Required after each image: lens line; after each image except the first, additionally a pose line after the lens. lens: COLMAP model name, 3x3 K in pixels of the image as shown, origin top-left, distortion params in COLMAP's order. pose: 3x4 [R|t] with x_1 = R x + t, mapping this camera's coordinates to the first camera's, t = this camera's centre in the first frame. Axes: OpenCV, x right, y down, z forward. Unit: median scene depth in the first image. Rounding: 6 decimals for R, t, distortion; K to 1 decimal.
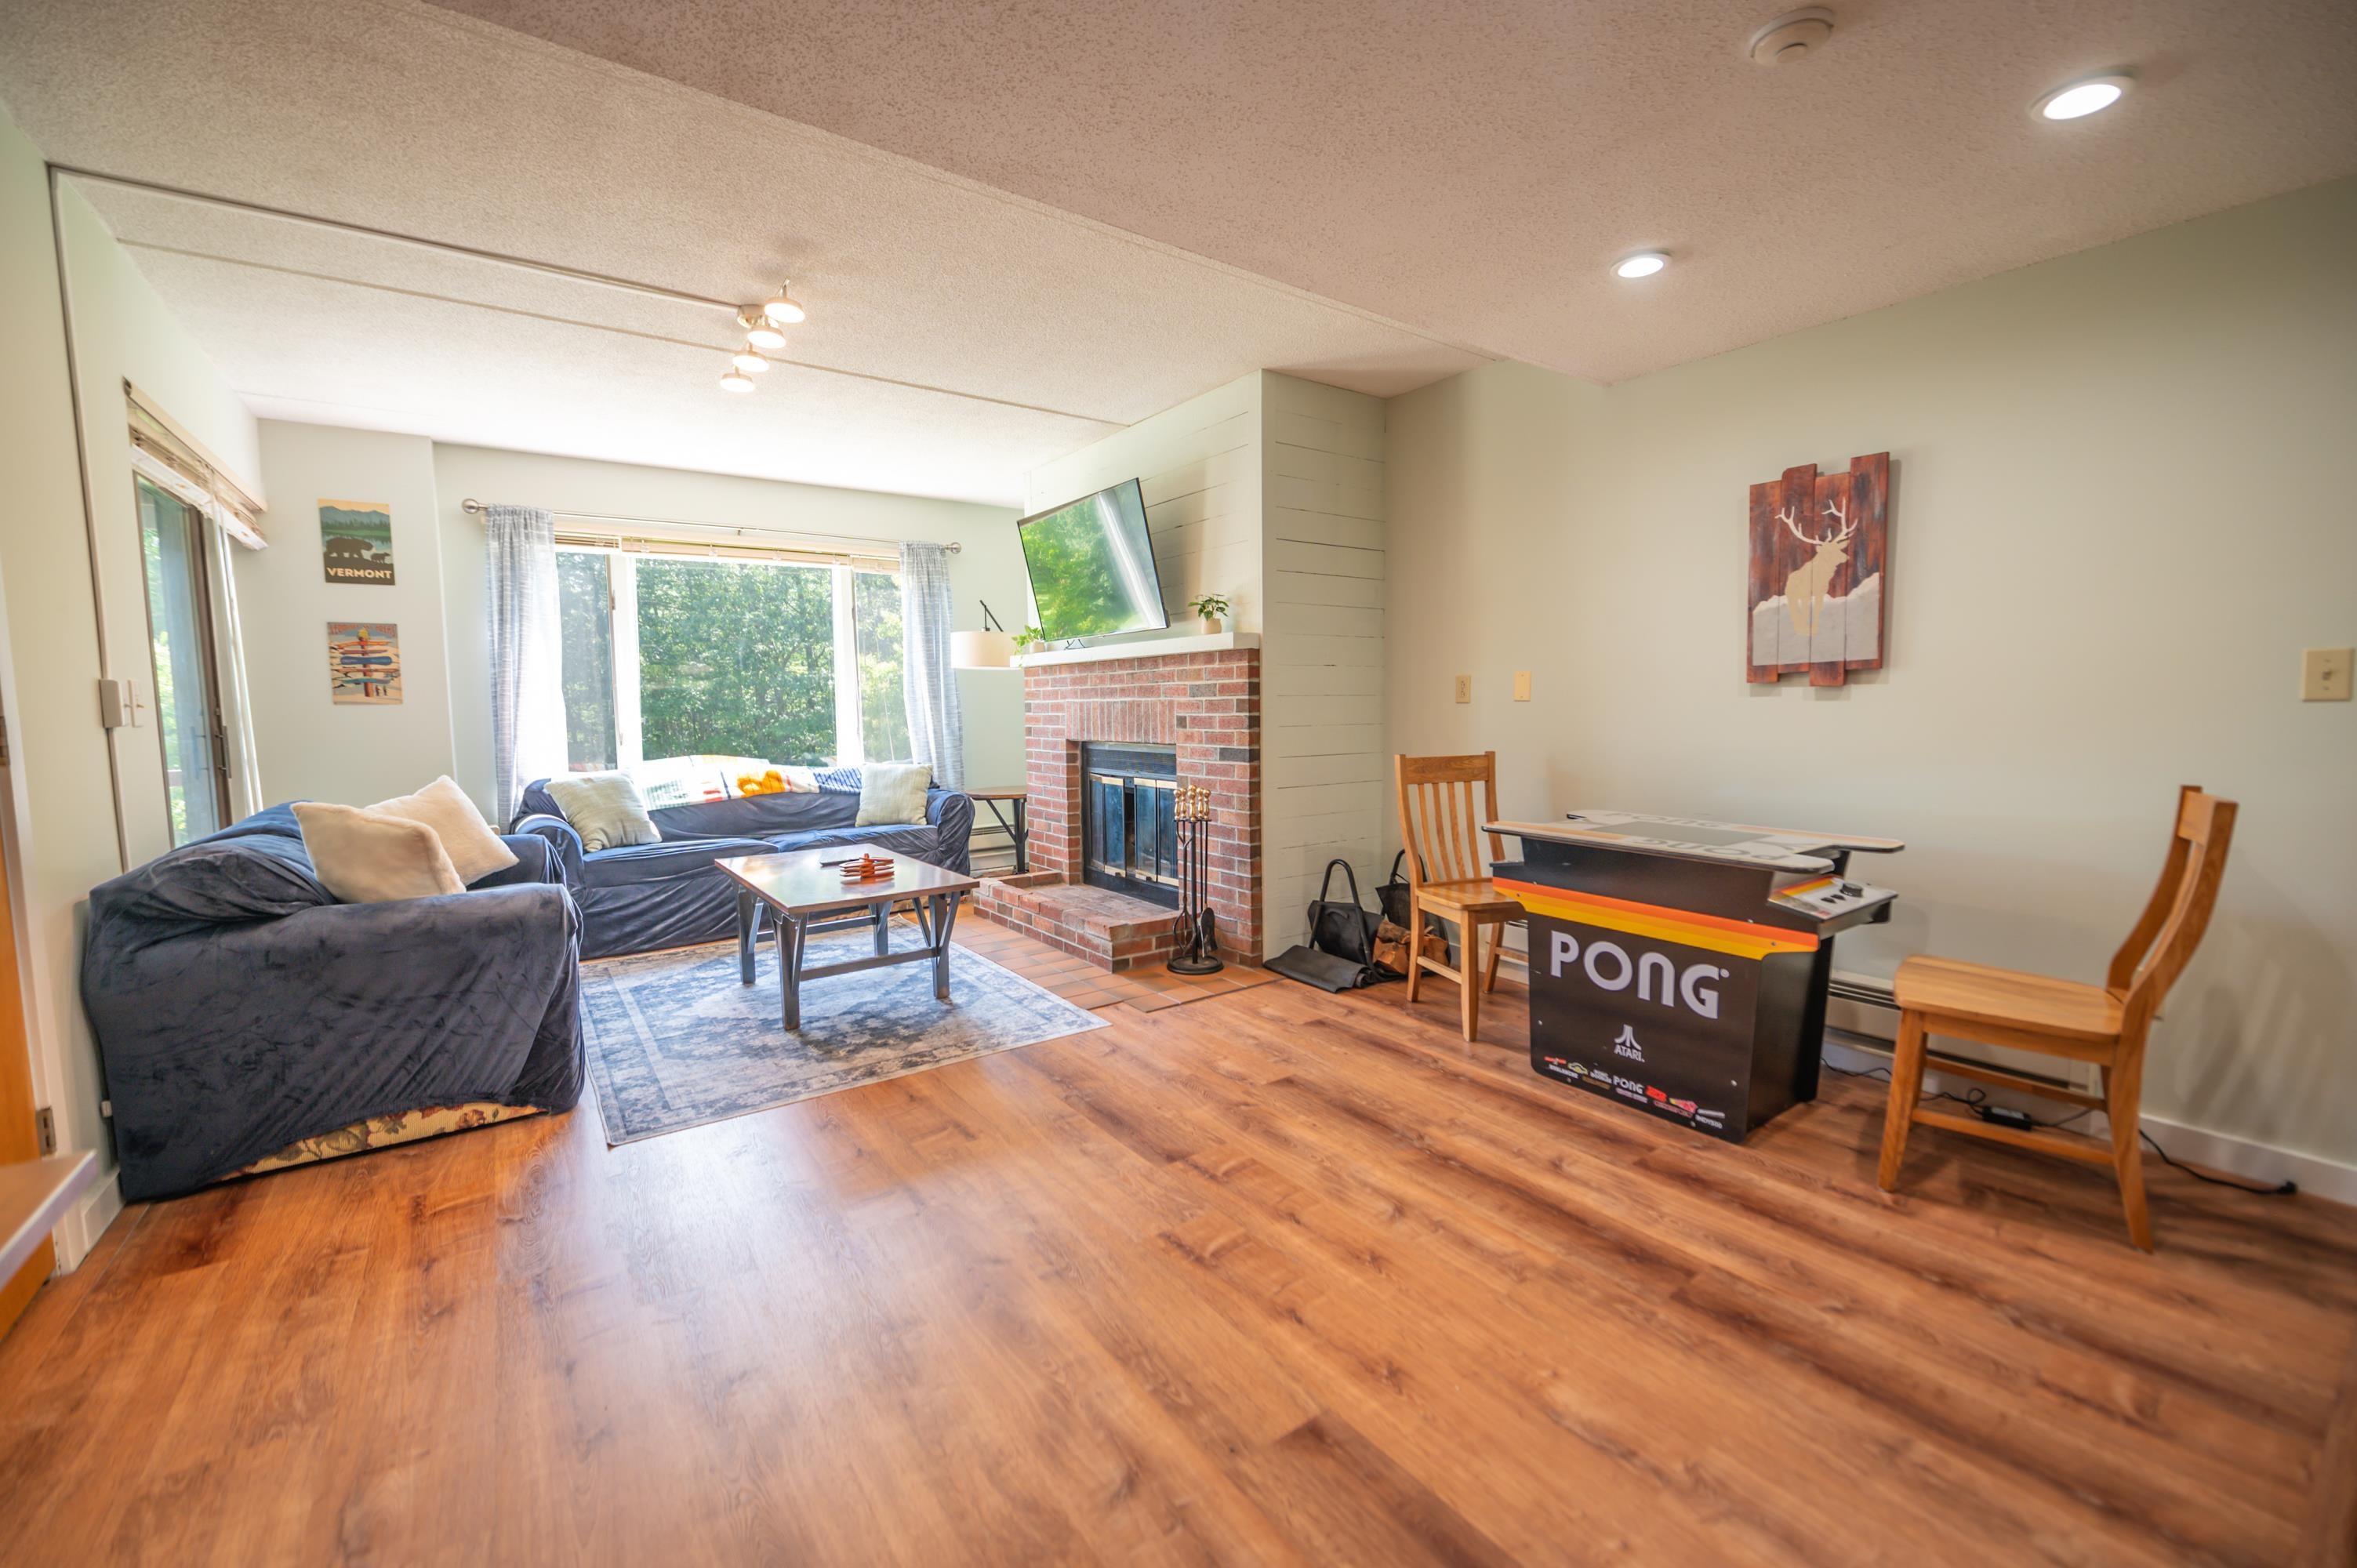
lens RADIAL K [[952.4, 0, 1173.6], [0, 952.4, 784.5], [0, 0, 1]] dist [-0.006607, -0.001296]
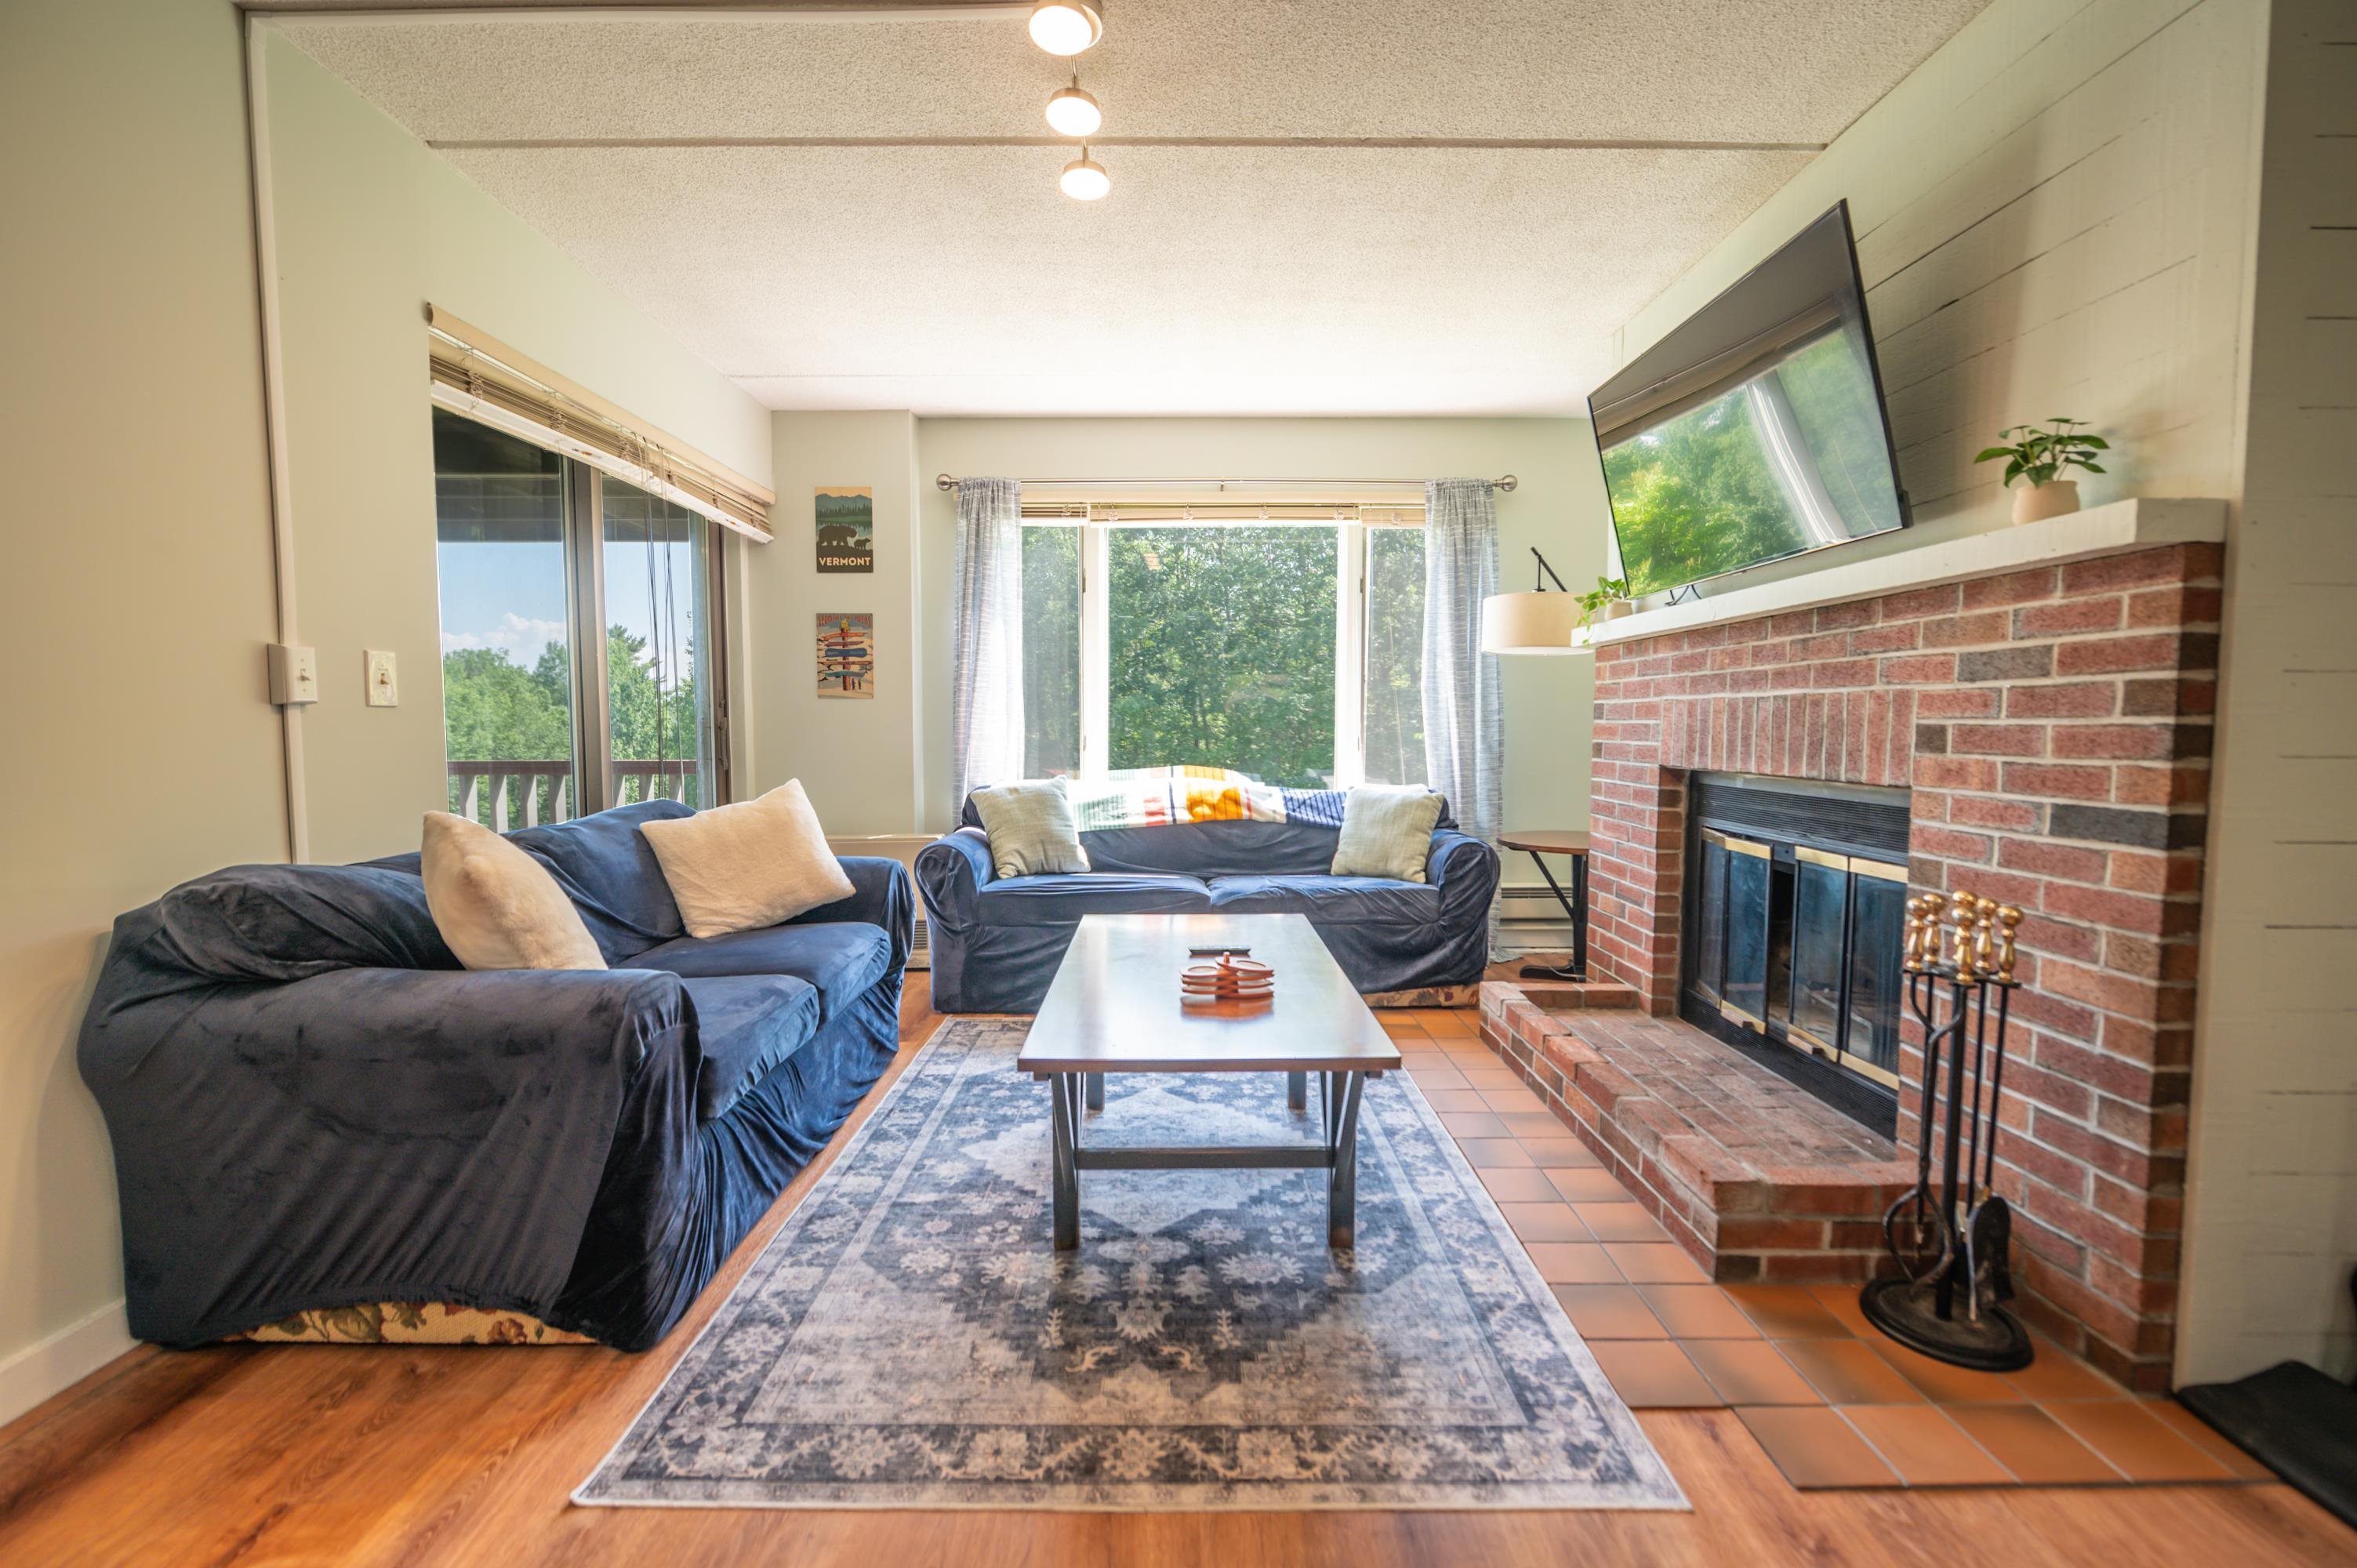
lens RADIAL K [[952.4, 0, 1172.4], [0, 952.4, 776.4], [0, 0, 1]] dist [-0.006607, -0.001296]
pose [[0.812375, 0.048516, -0.581113, -0.022788], [-0.062667, 0.998025, -0.004282, -0.025364], [0.579758, 0.039895, 0.813811, 0.462253]]
